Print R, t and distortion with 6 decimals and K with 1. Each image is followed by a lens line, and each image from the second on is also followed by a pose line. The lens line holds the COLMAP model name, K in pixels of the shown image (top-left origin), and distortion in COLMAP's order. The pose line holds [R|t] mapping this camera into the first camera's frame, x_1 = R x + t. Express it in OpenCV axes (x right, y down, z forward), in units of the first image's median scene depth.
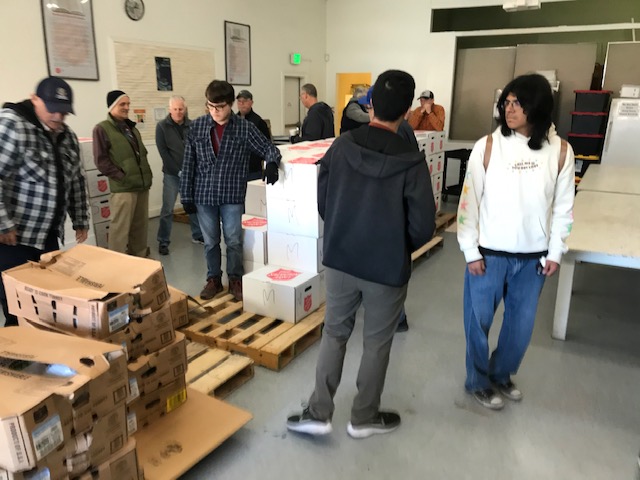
lens RADIAL K [[519.8, 0, 319.7], [0, 519.8, 241.0], [0, 0, 1]] dist [-0.001436, -0.004189]
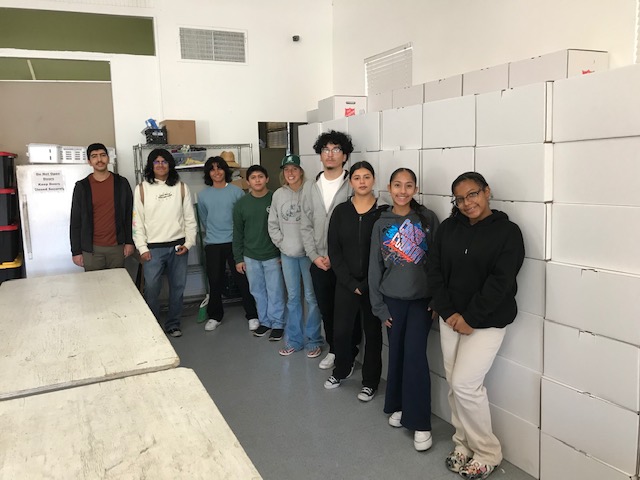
lens RADIAL K [[519.8, 0, 317.3], [0, 519.8, 239.7], [0, 0, 1]] dist [-0.001436, -0.004189]
pose [[0.596144, -0.135358, 0.791385, 0.286728], [0.241601, 0.970243, -0.016046, -0.099034], [-0.765664, 0.200766, 0.611107, 0.389881]]
